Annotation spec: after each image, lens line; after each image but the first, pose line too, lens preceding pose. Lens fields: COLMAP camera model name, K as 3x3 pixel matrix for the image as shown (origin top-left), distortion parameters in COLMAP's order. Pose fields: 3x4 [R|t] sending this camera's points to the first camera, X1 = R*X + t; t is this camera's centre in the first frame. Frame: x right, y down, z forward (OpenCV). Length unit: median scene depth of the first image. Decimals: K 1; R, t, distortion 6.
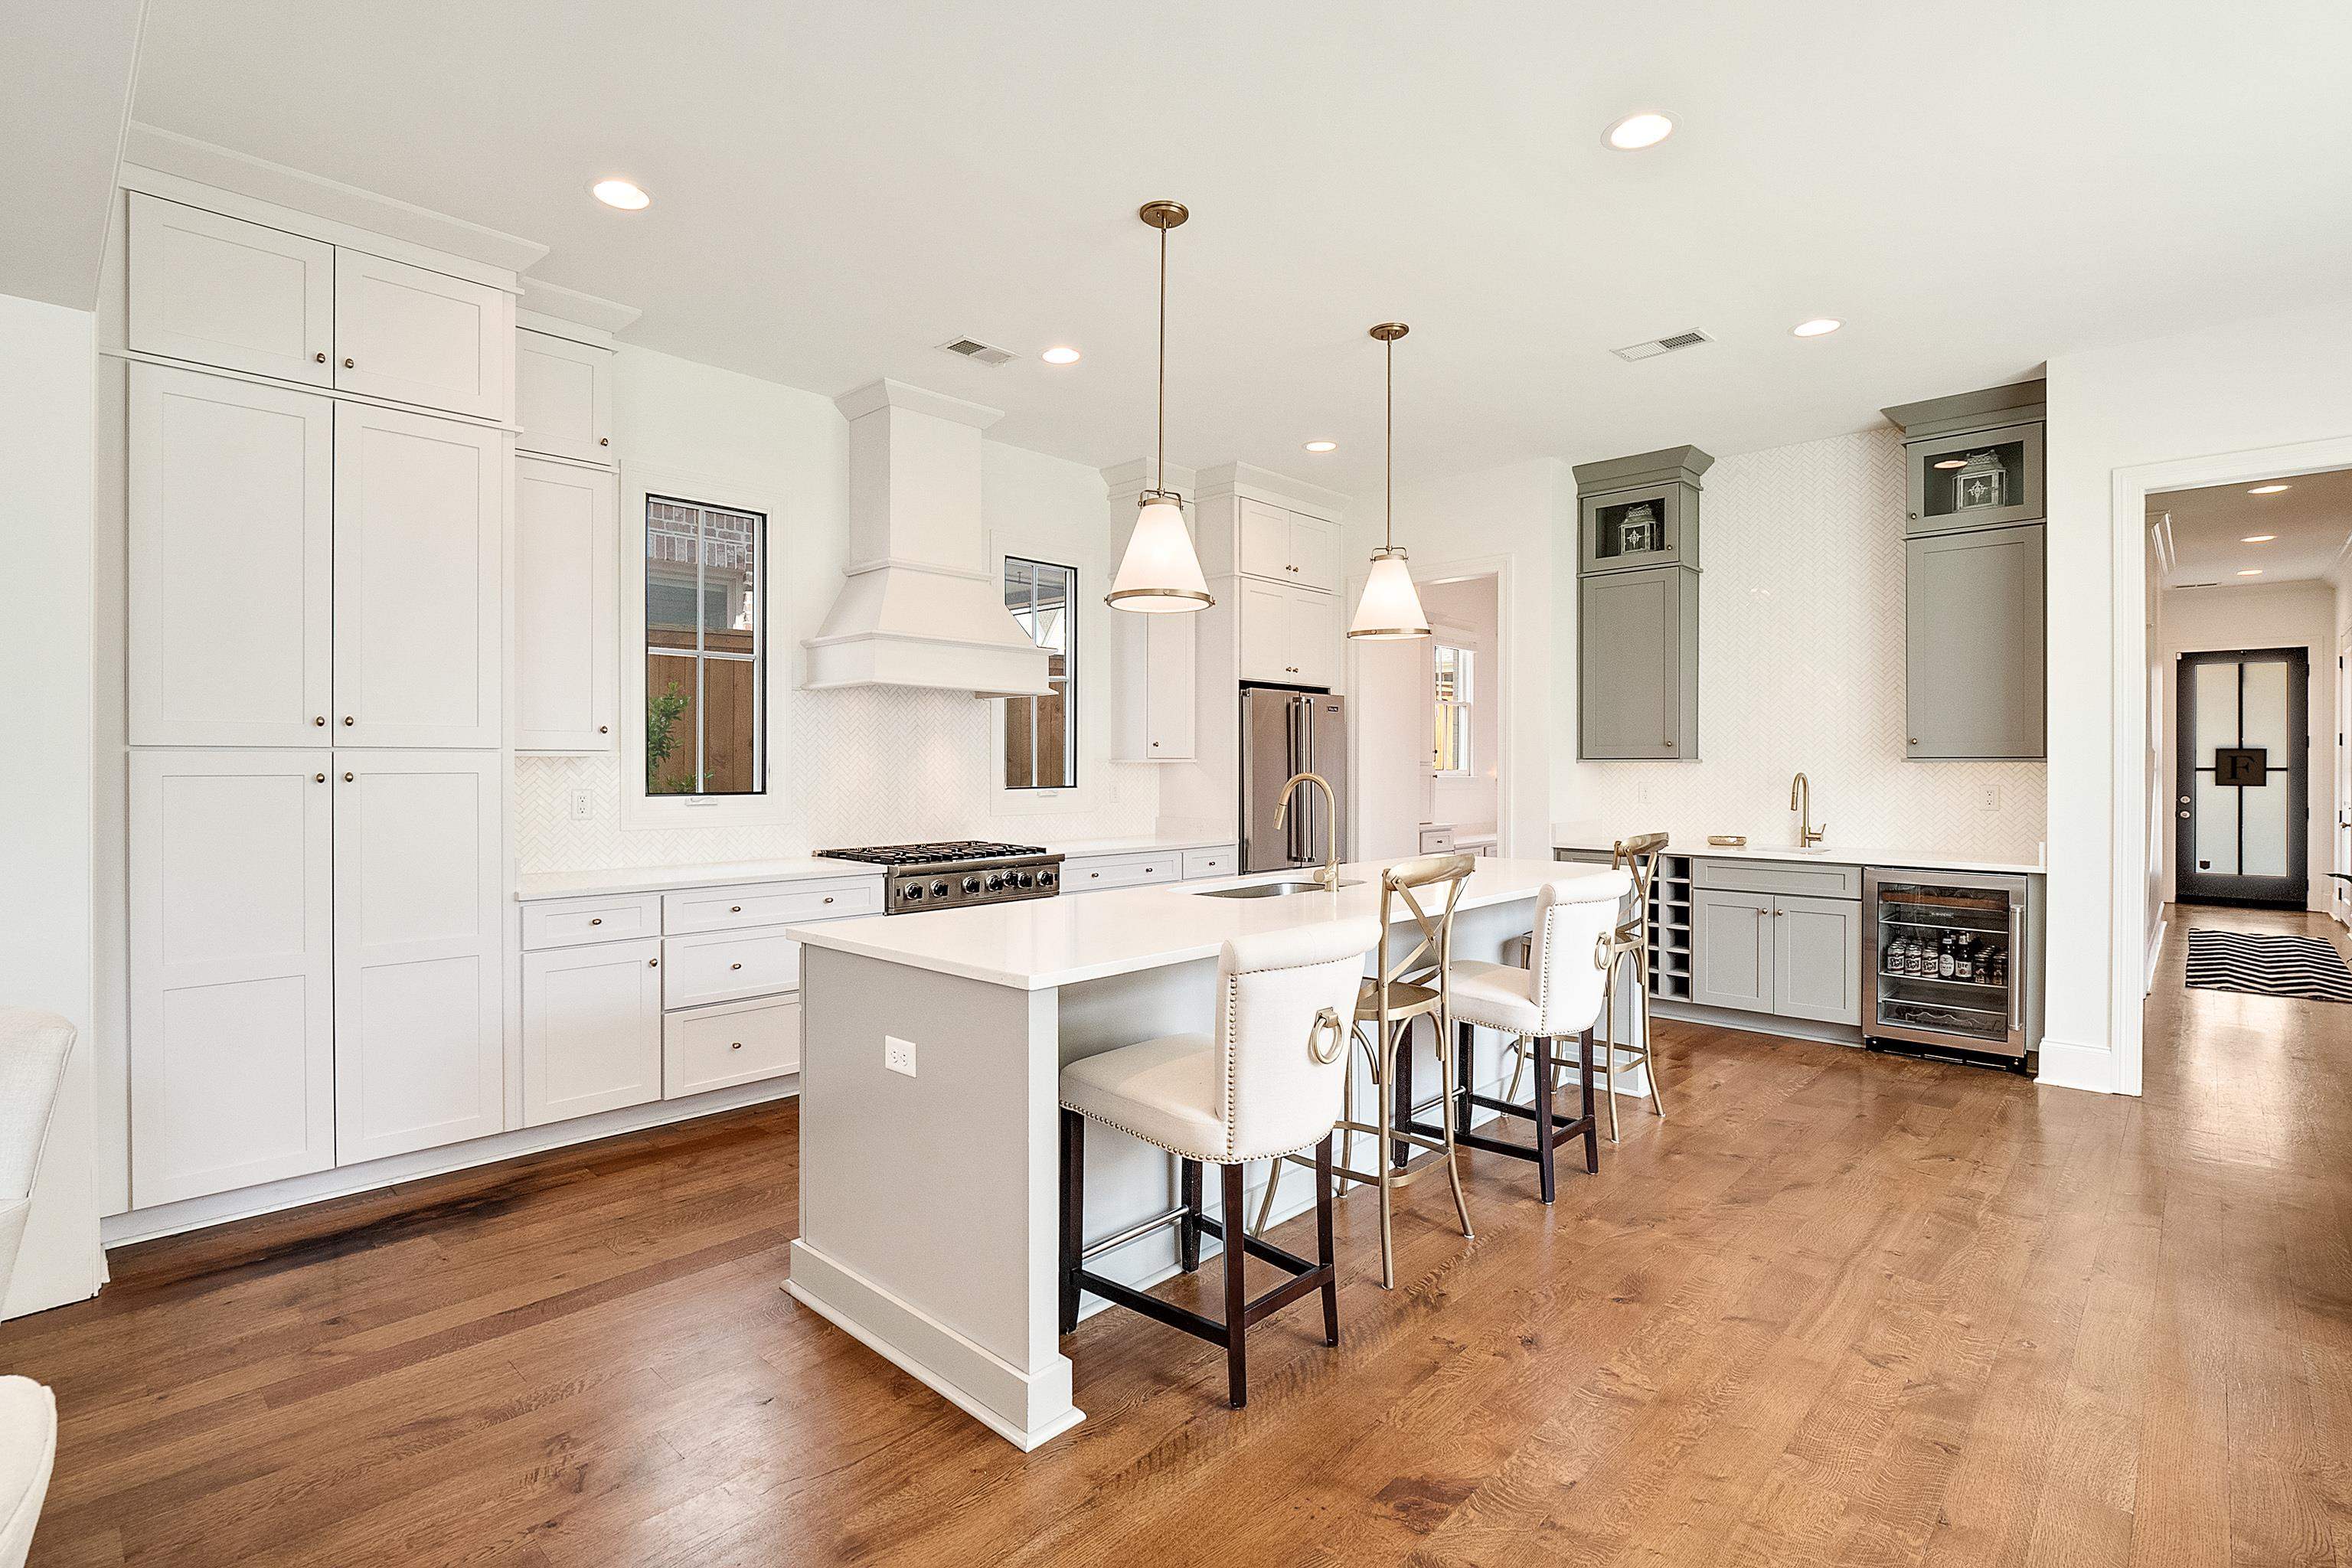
lens RADIAL K [[1113.5, 0, 1185.1], [0, 1113.5, 770.8], [0, 0, 1]] dist [-0.016597, 0.000693]
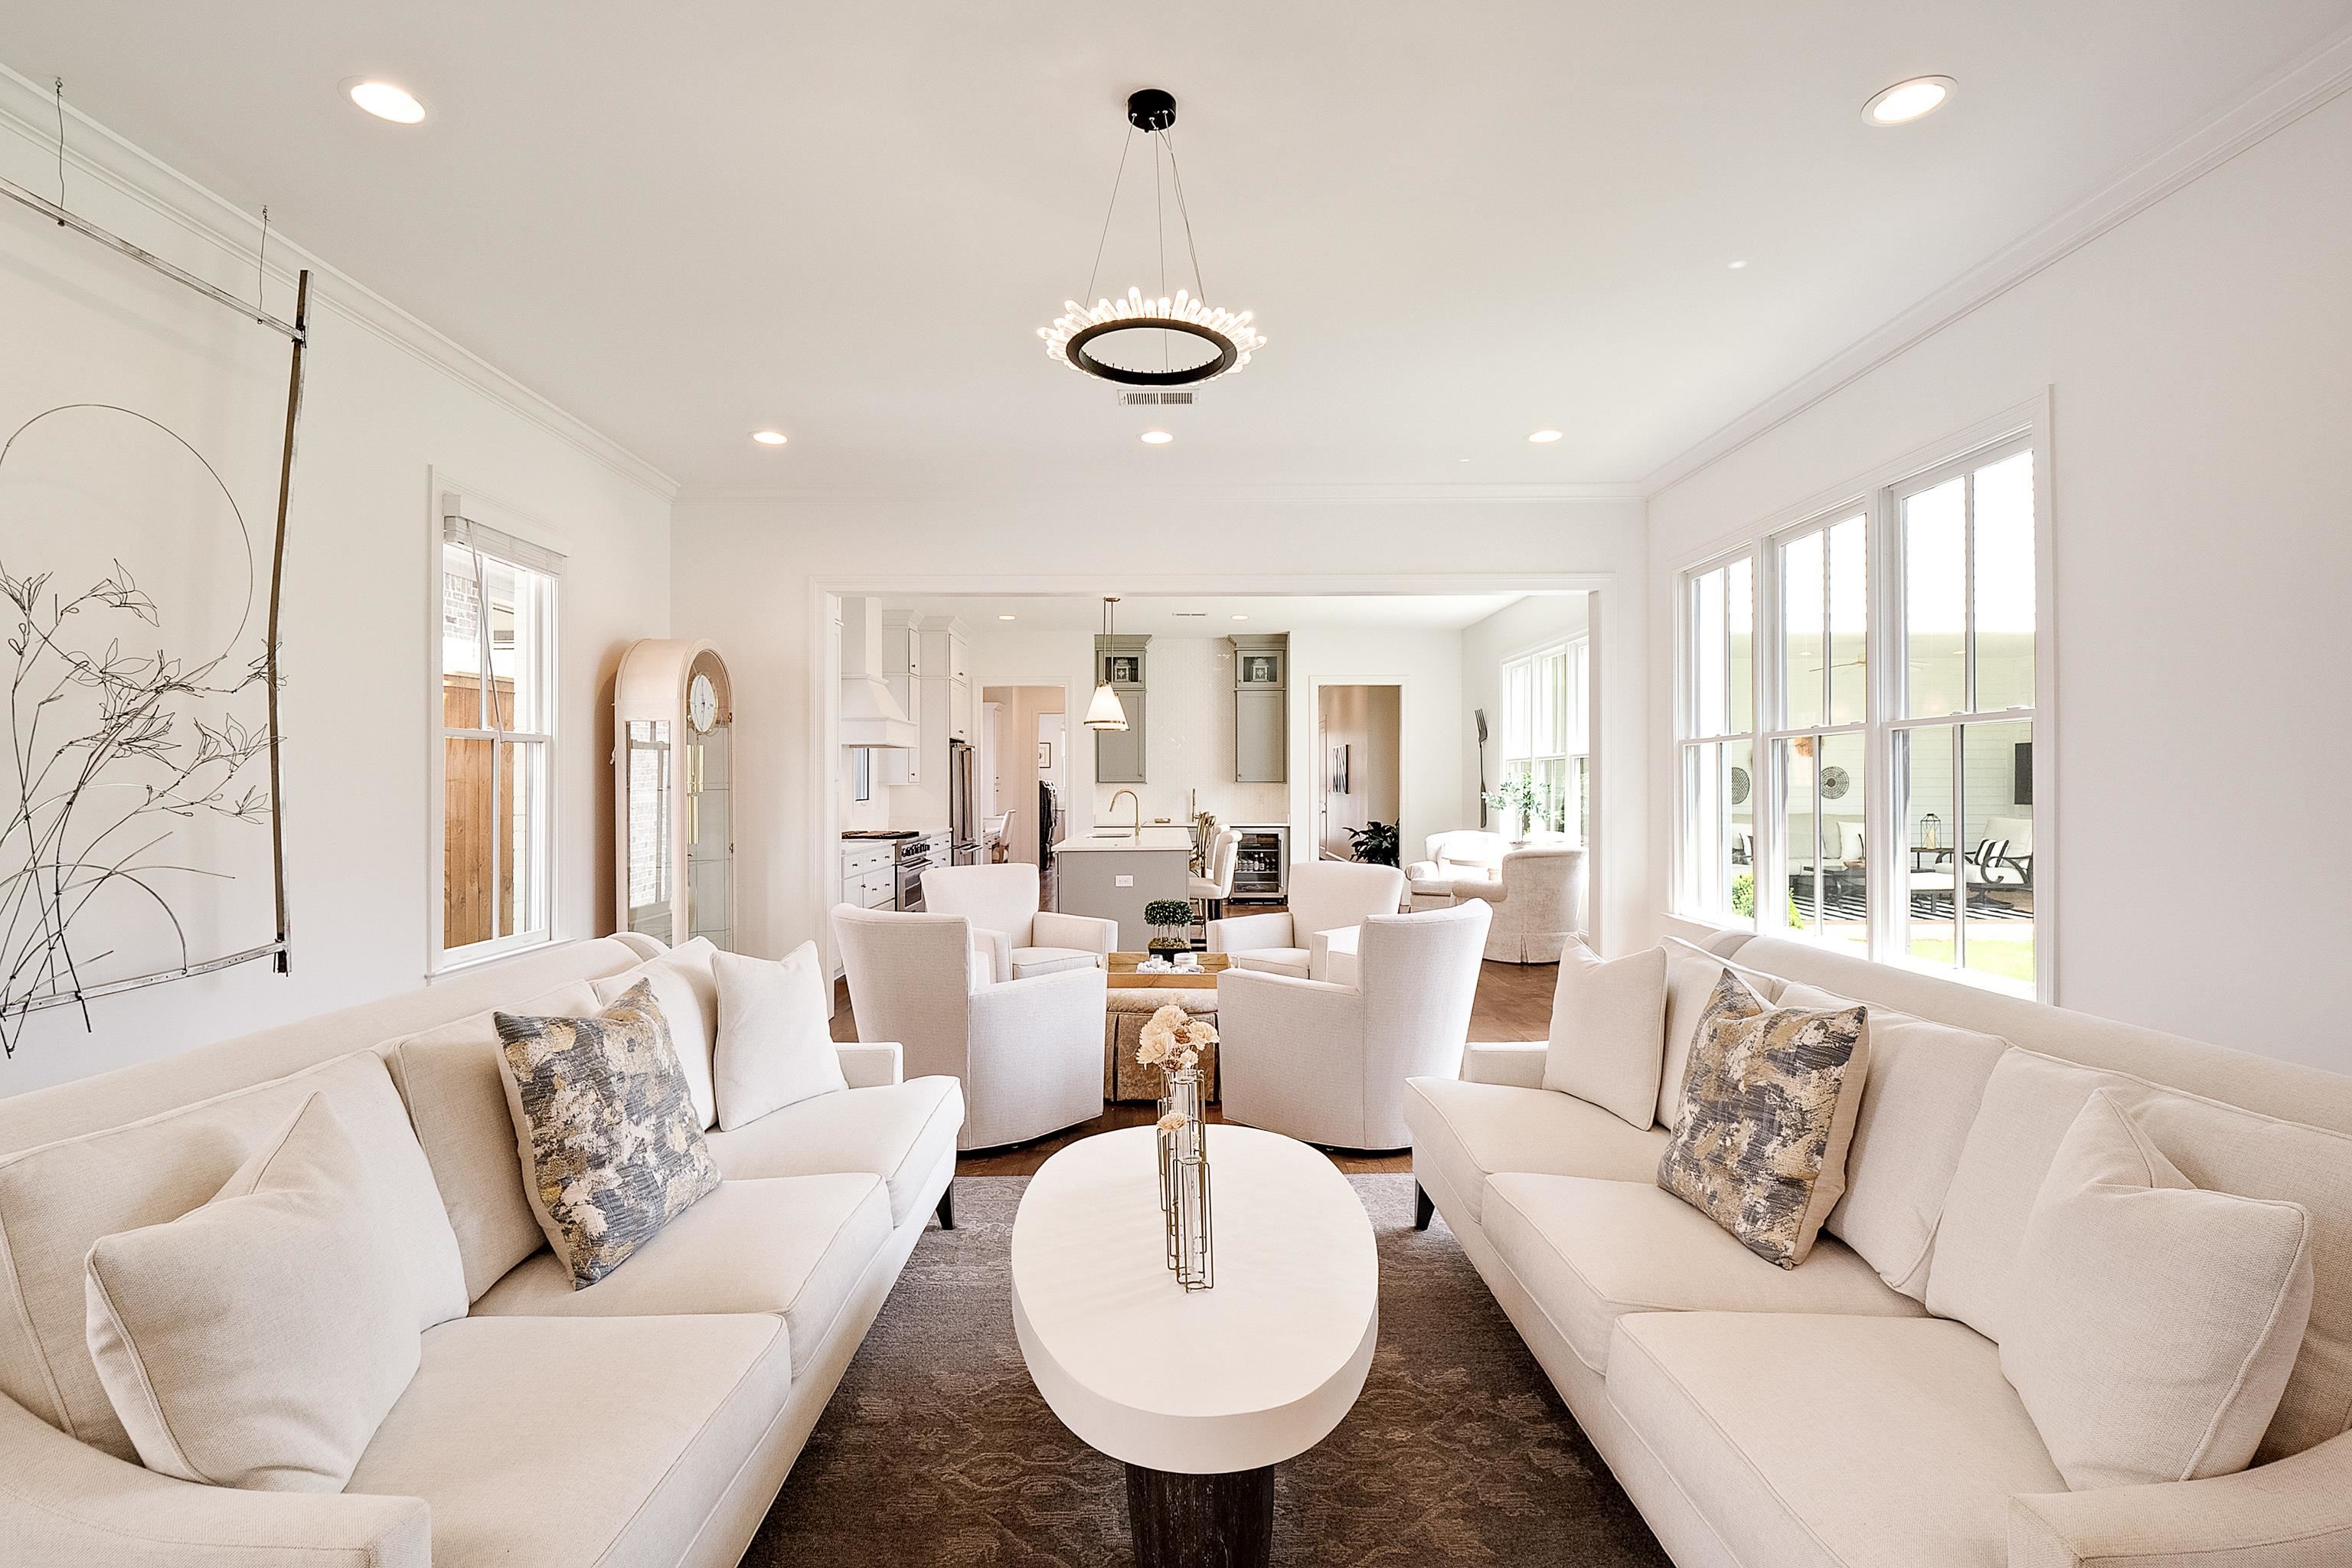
lens RADIAL K [[1113.5, 0, 1175.3], [0, 1113.5, 787.0], [0, 0, 1]] dist [-0.016597, 0.000693]
pose [[0.747127, 0.000185, 0.664681, -0.983926], [0.004224, 0.999978, -0.005027, 0.009813], [-0.664667, 0.006563, 0.747111, -0.663467]]
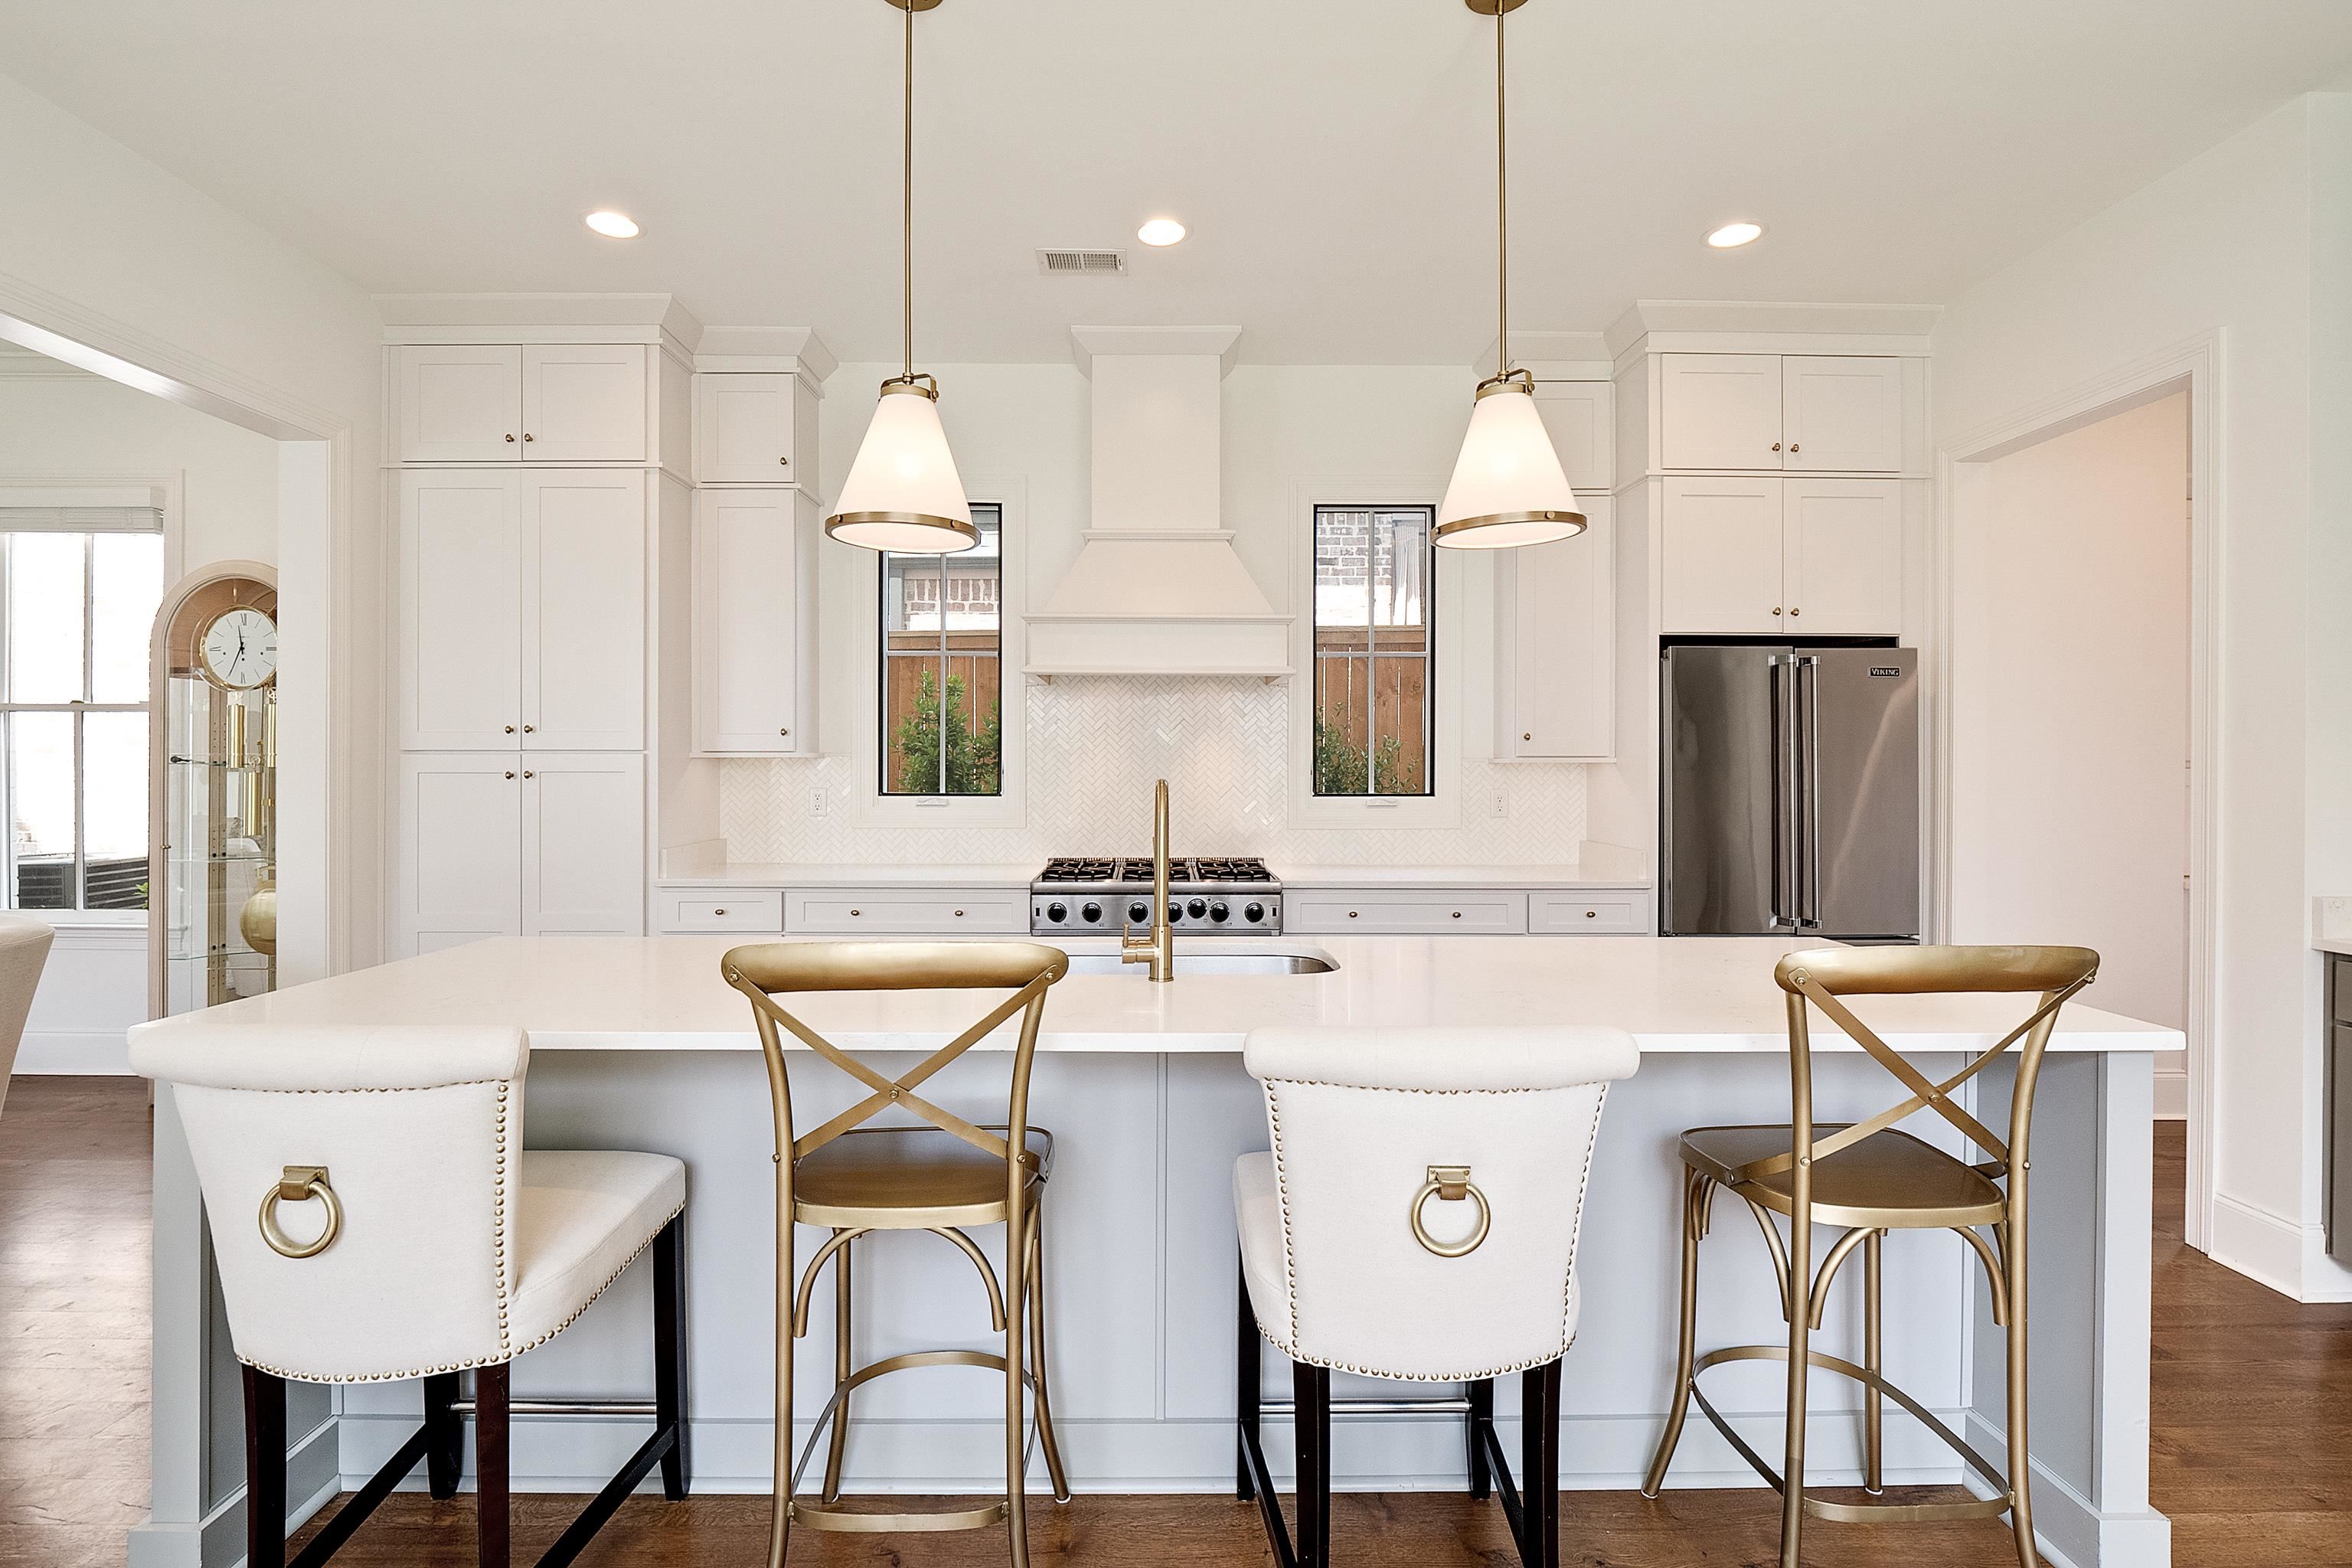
lens RADIAL K [[1113.5, 0, 1173.9], [0, 1113.5, 771.8], [0, 0, 1]] dist [-0.016597, 0.000693]
pose [[0.686878, 0.004777, -0.726757, 0.366268], [-0.004972, 0.999986, 0.001874, -0.001948], [0.726756, 0.002326, 0.686892, 0.391402]]
